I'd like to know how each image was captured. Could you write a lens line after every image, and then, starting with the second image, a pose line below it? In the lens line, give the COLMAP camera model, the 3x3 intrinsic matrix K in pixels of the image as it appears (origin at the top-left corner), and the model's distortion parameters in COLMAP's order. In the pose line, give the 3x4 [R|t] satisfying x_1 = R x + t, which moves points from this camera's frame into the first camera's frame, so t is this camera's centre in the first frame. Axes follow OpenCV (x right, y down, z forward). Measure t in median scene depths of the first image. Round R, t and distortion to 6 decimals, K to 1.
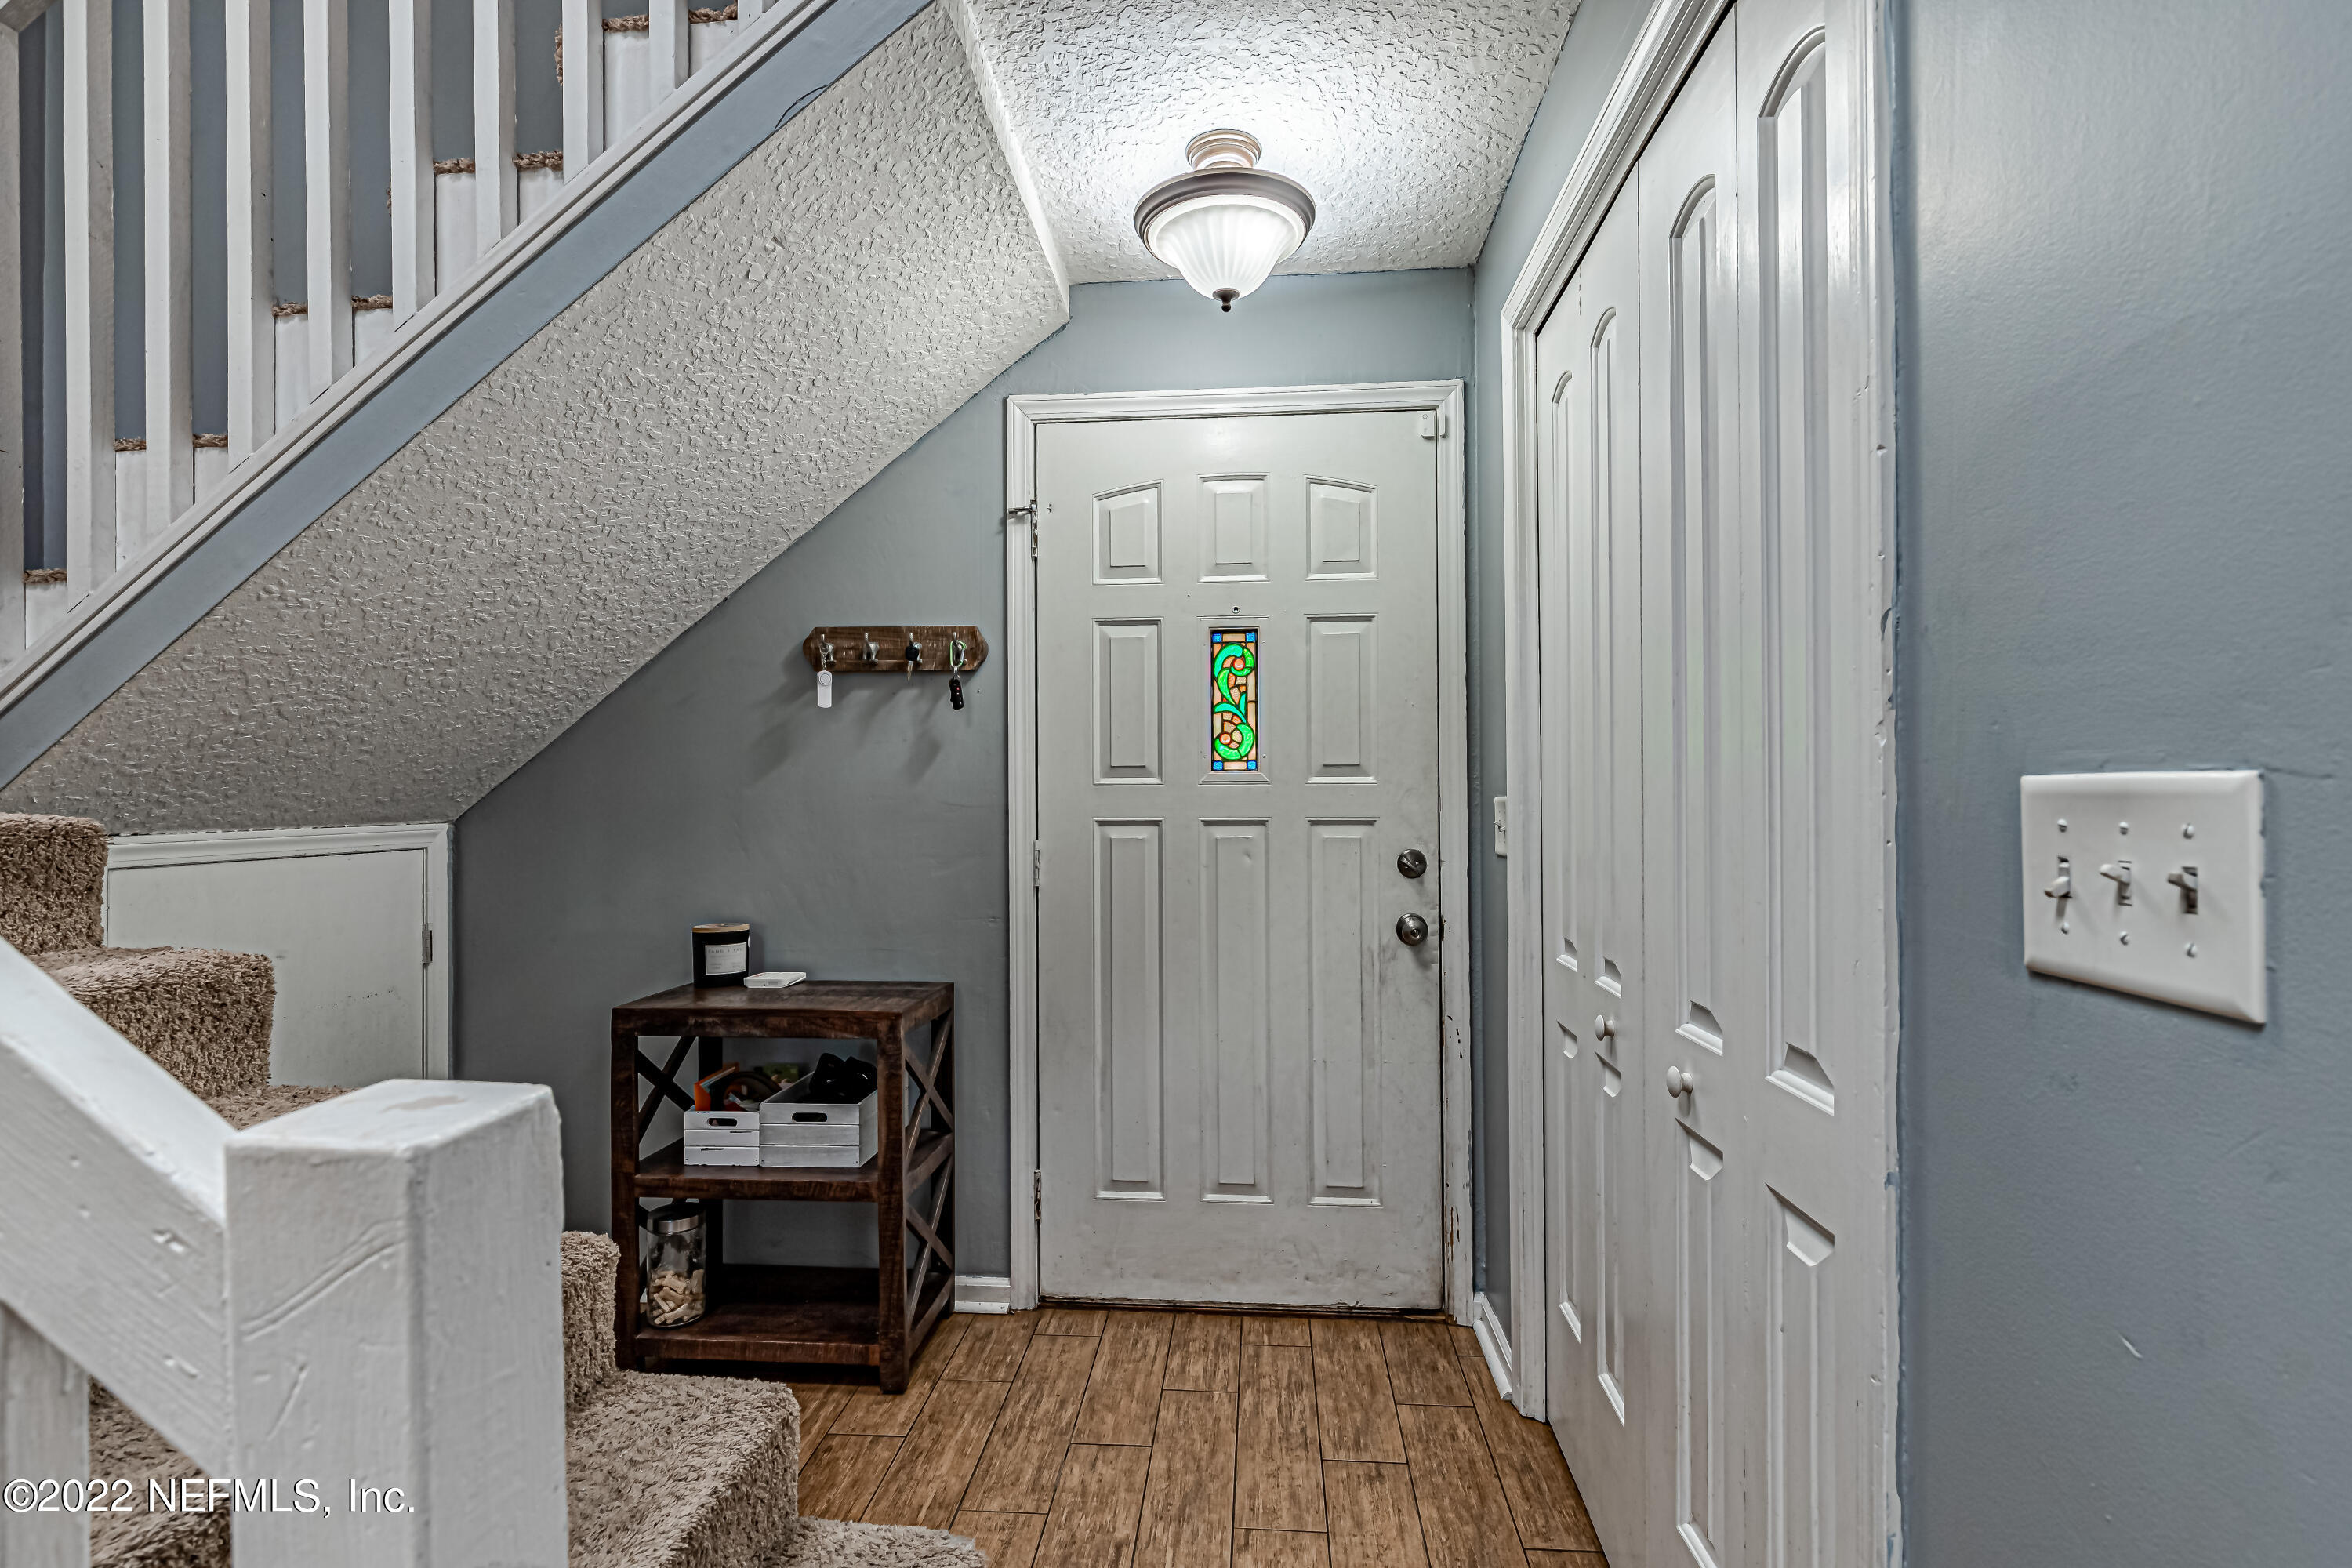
lens RADIAL K [[1135.4, 0, 1159.6], [0, 1135.4, 786.9], [0, 0, 1]] dist [0.000586, 0.000086]
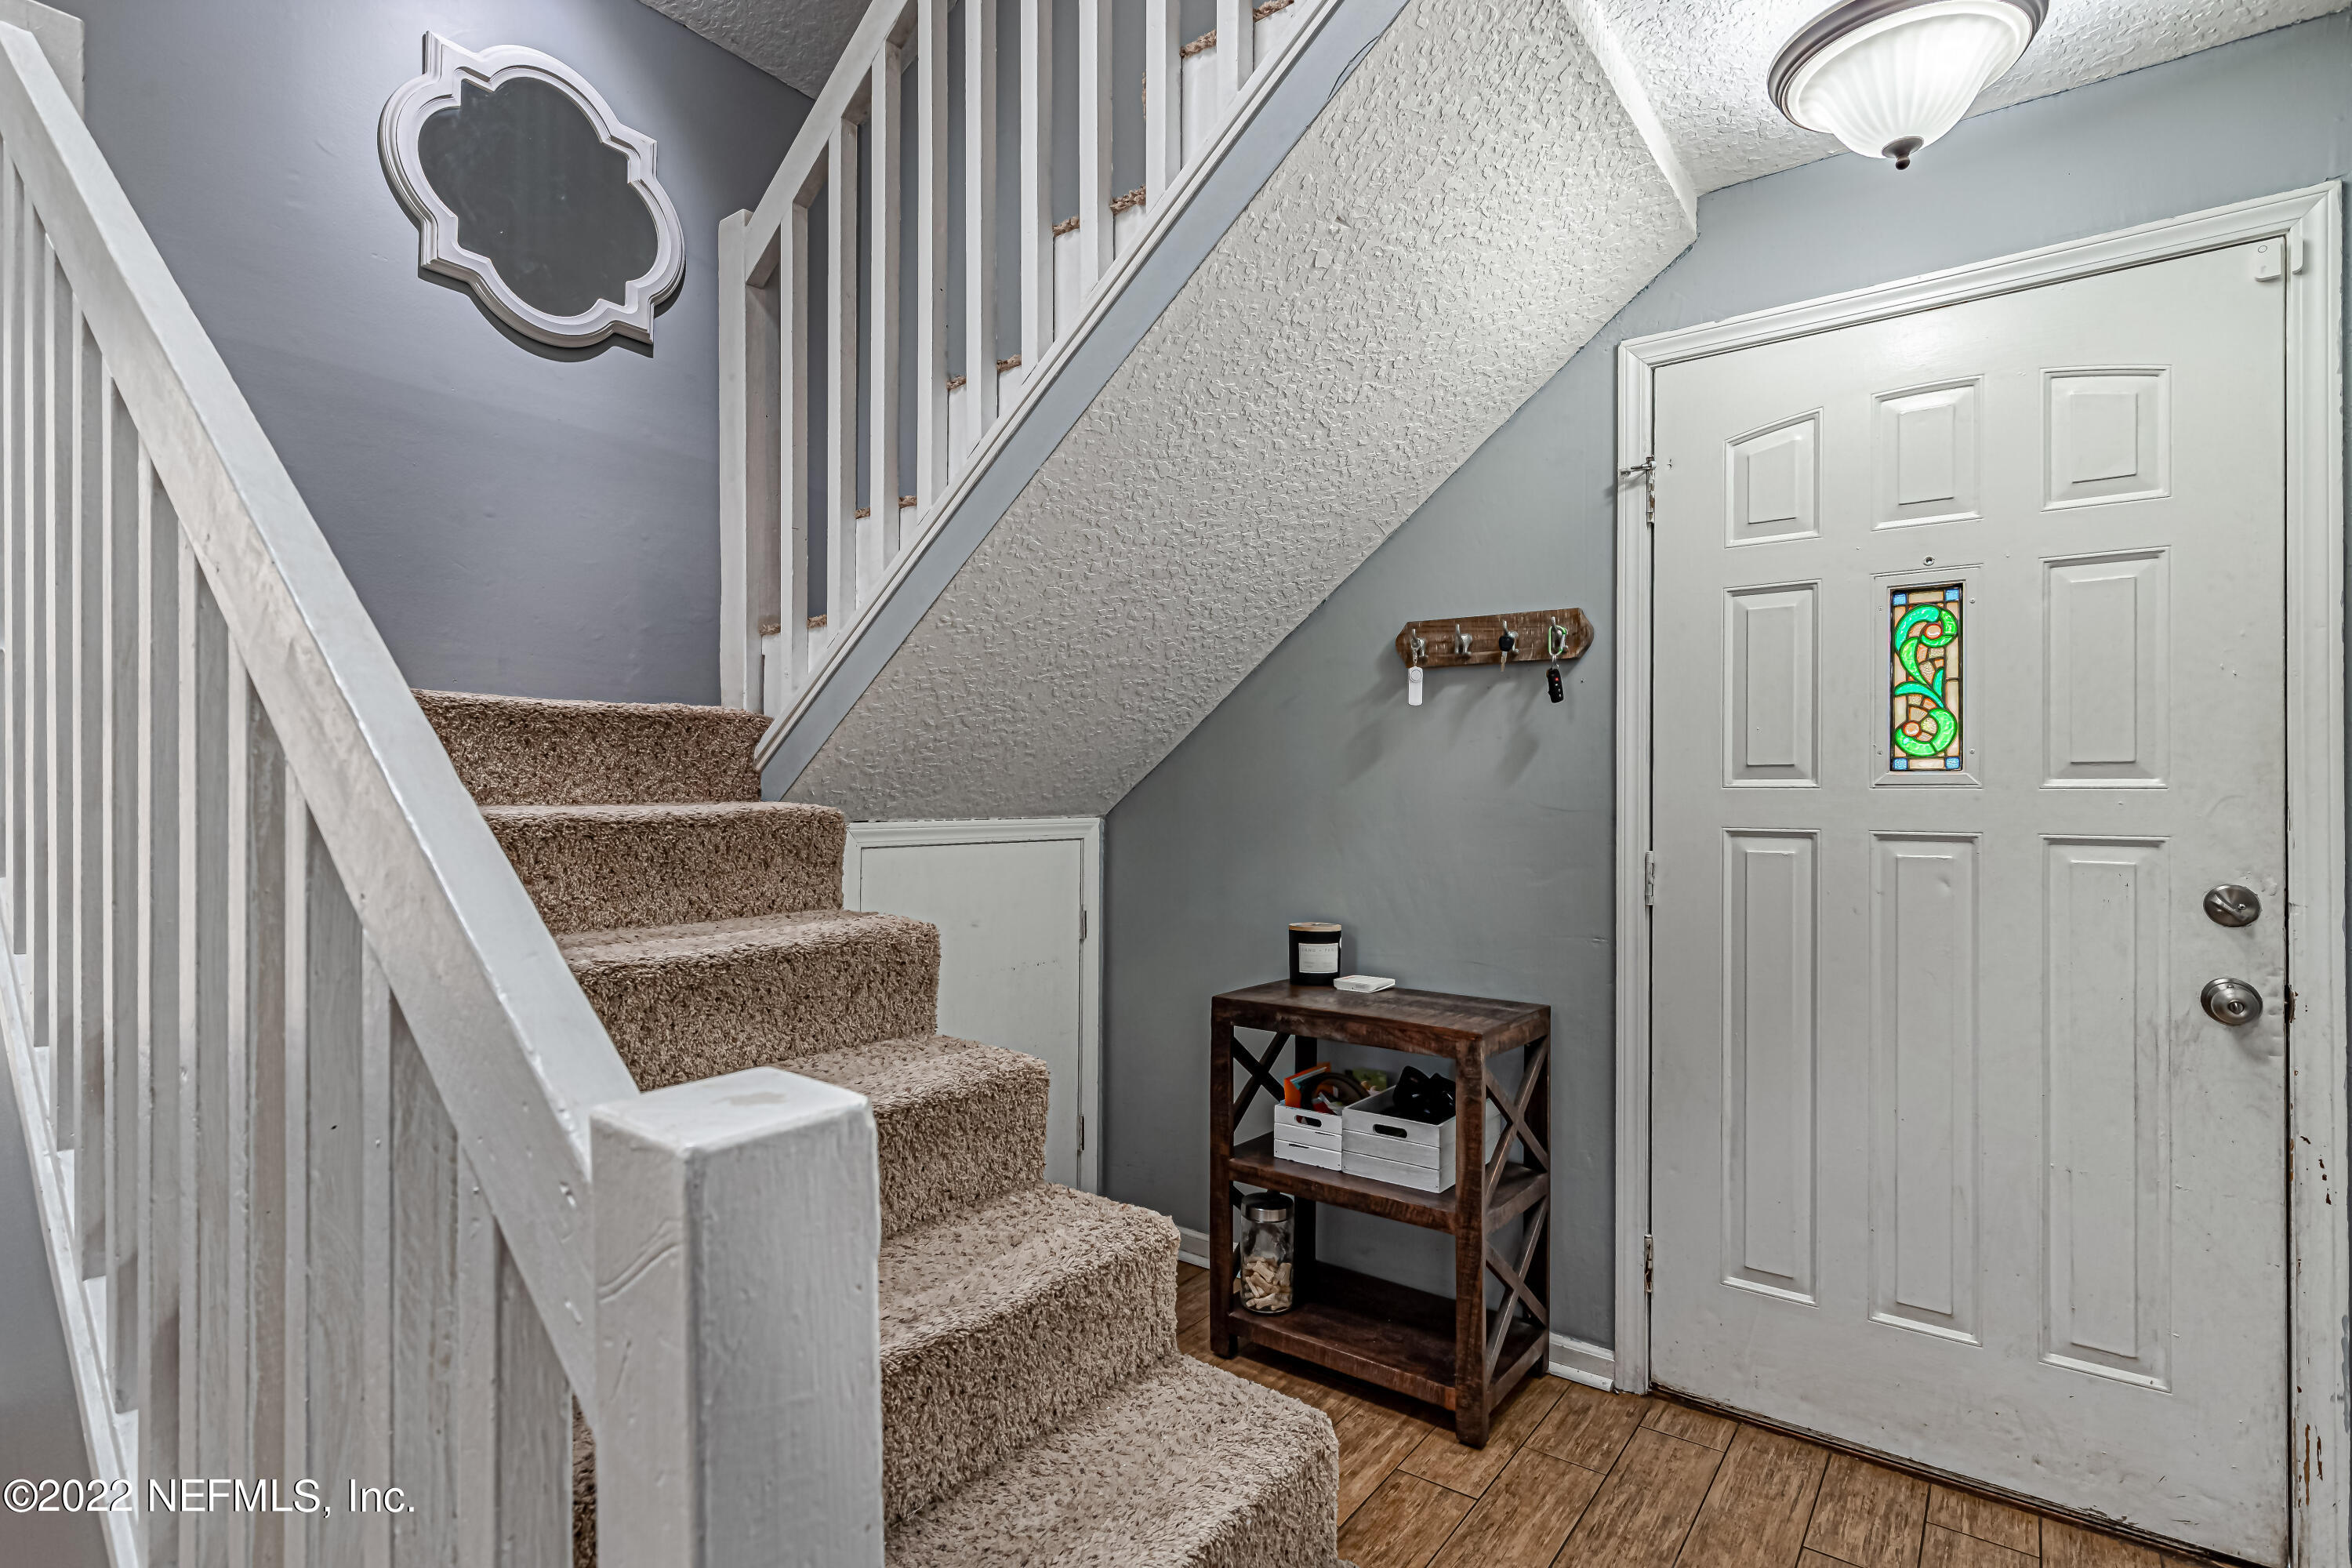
lens RADIAL K [[1135.4, 0, 1183.0], [0, 1135.4, 787.3], [0, 0, 1]] dist [0.000586, 0.000086]
pose [[0.850335, 0.006655, -0.526200, 0.046196], [-0.007740, 0.999970, 0.000139, 0.000972], [0.526185, 0.003954, 0.850361, 0.086481]]
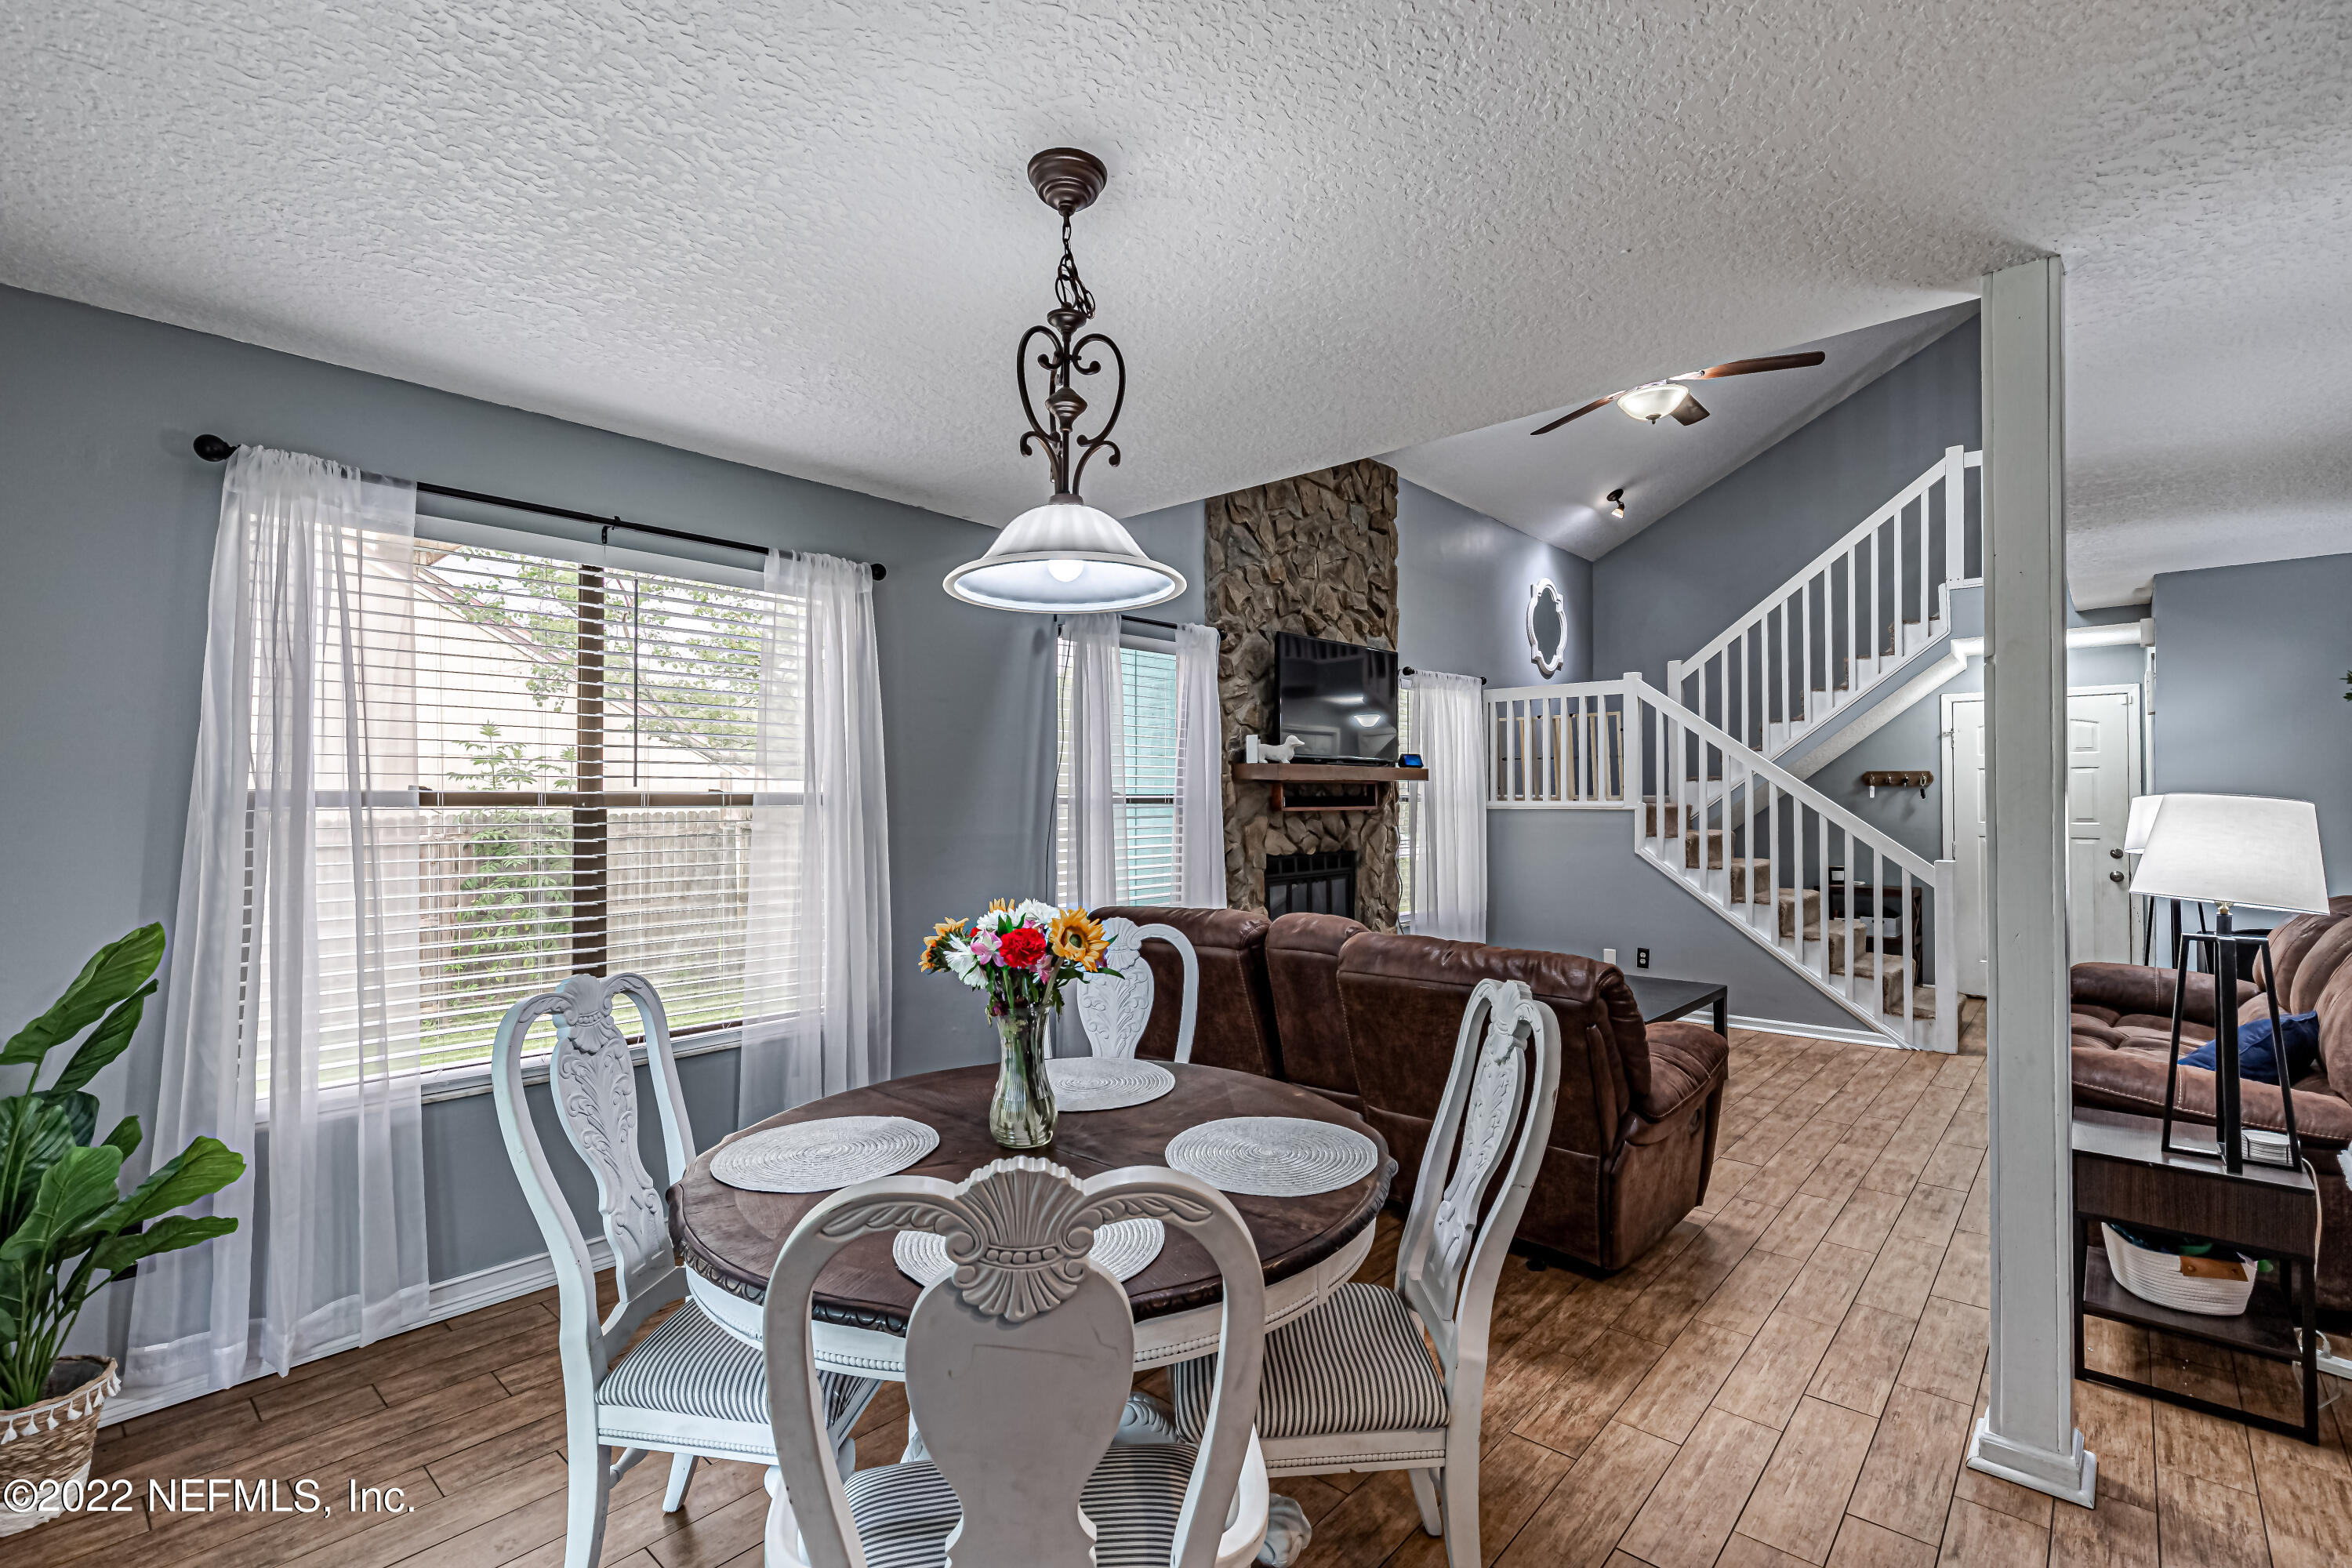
lens RADIAL K [[1070.0, 0, 1198.5], [0, 1070.0, 779.4], [0, 0, 1]] dist [0.007372, -0.002454]
pose [[0.812465, -0.004295, -0.582994, -0.082969], [0.000235, 0.999975, -0.007038, -0.105723], [0.583010, 0.005581, 0.812446, -2.677656]]
